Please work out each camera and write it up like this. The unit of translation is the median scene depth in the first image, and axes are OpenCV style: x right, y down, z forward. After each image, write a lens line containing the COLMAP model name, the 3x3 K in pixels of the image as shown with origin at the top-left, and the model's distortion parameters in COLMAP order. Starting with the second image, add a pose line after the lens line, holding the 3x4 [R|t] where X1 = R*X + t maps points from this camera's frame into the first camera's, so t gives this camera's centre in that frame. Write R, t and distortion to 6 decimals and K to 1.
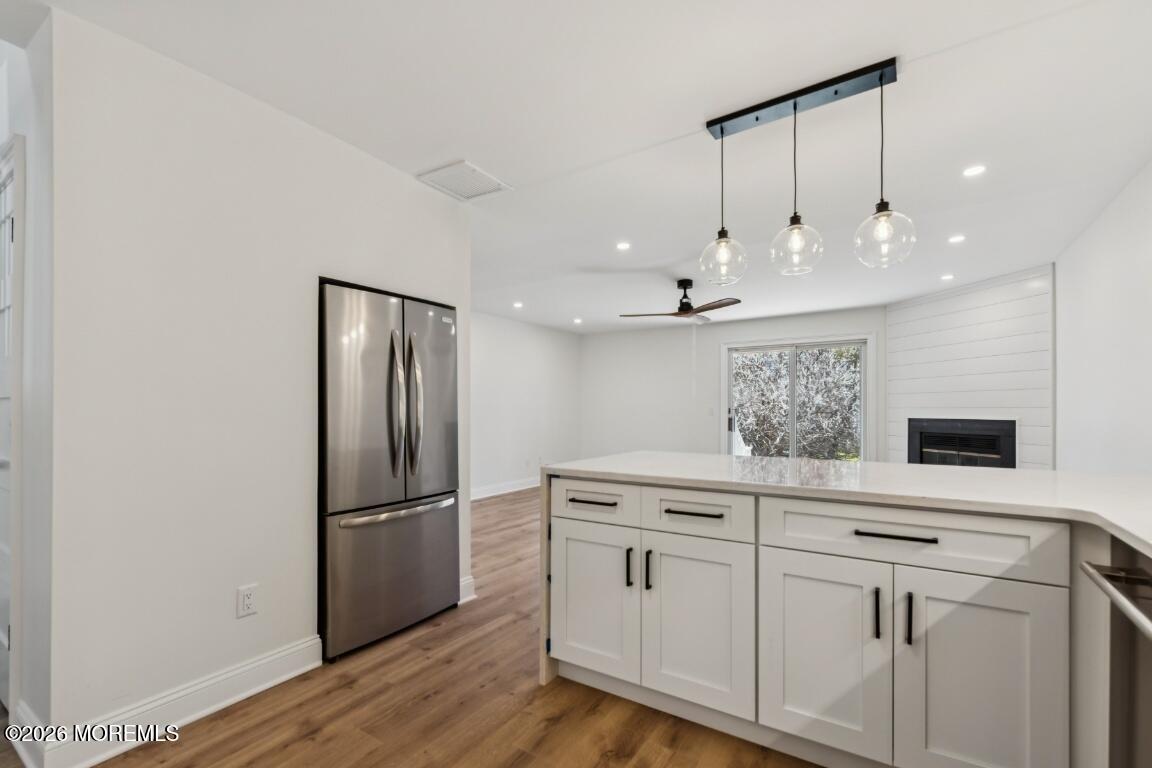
lens RADIAL K [[511.8, 0, 575.3], [0, 511.8, 406.8], [0, 0, 1]] dist [0.000512, -0.000196]
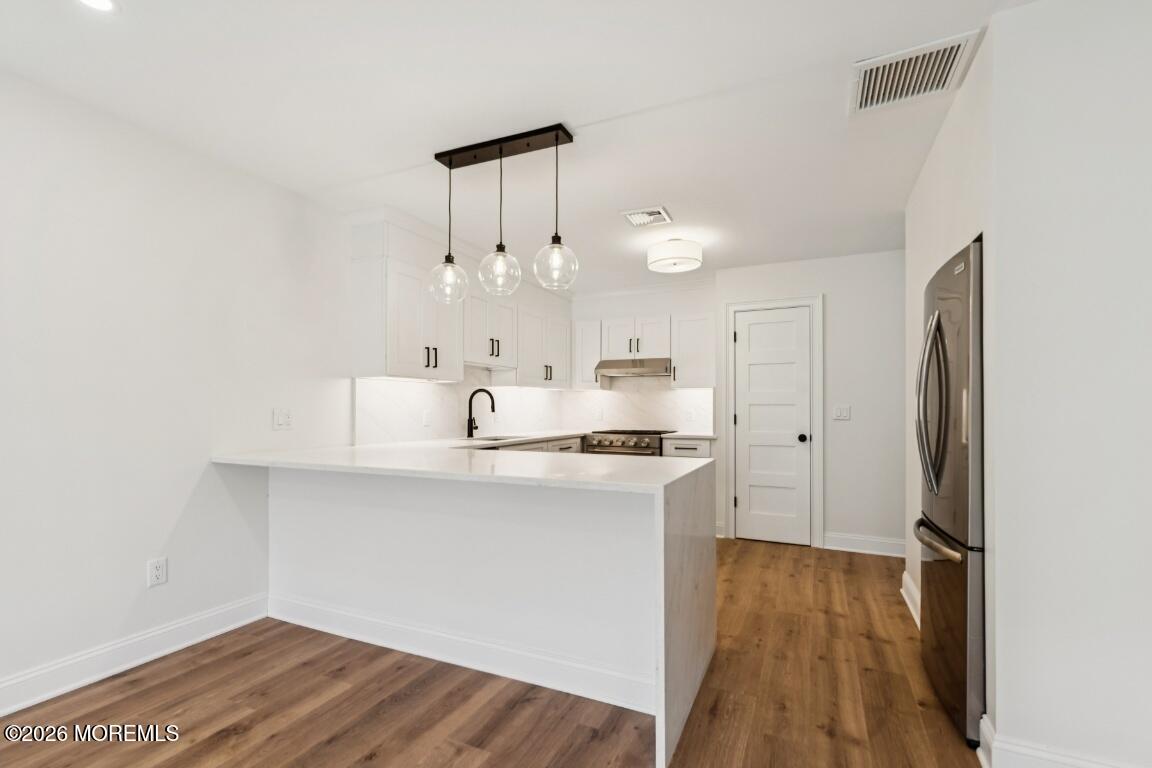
lens RADIAL K [[509.2, 0, 575.3], [0, 509.2, 408.3], [0, 0, 1]] dist [0.002136, 0.000110]
pose [[-0.989470, 0.001837, -0.144725, 0.384227], [0.002653, 0.999982, -0.005446, 0.008697], [0.144712, -0.005772, -0.989457, 1.948599]]
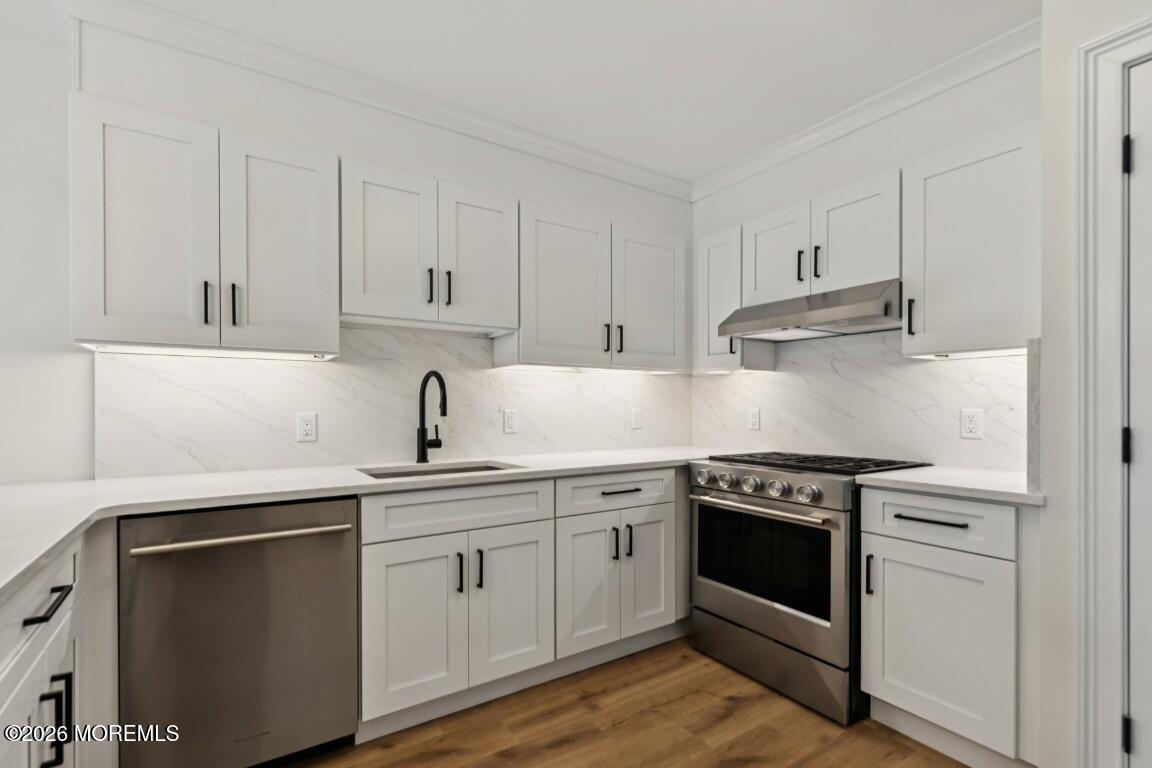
lens RADIAL K [[519.5, 0, 562.3], [0, 519.5, 410.0], [0, 0, 1]] dist [0.001174, -0.000419]
pose [[-0.916577, 0.000292, 0.399858, -0.171186], [0.000697, 0.999999, 0.000868, 0.000479], [-0.399857, 0.001075, -0.916577, 0.862827]]
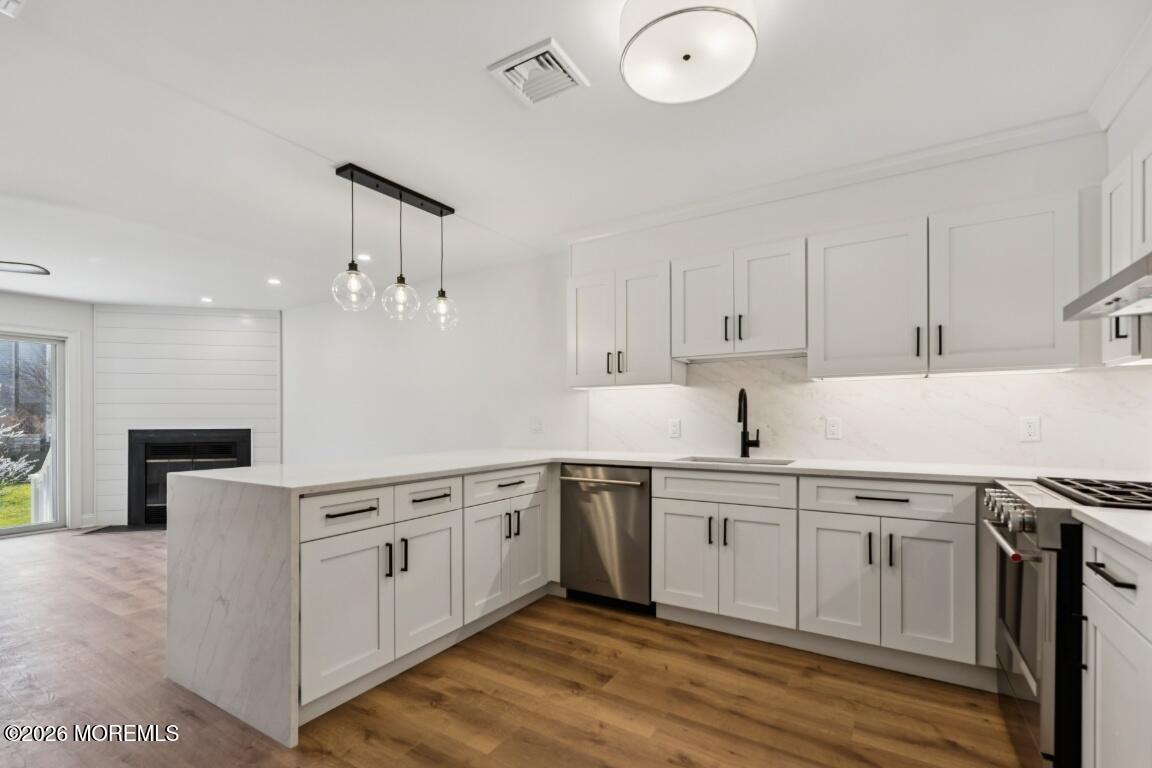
lens RADIAL K [[514.0, 0, 571.2], [0, 514.0, 419.5], [0, 0, 1]] dist [0.003715, -0.000158]
pose [[-0.025386, -0.000792, 0.999677, -0.854651], [-0.001176, 0.999999, 0.000762, 0.004638], [-0.999677, -0.001156, -0.025387, 0.525587]]
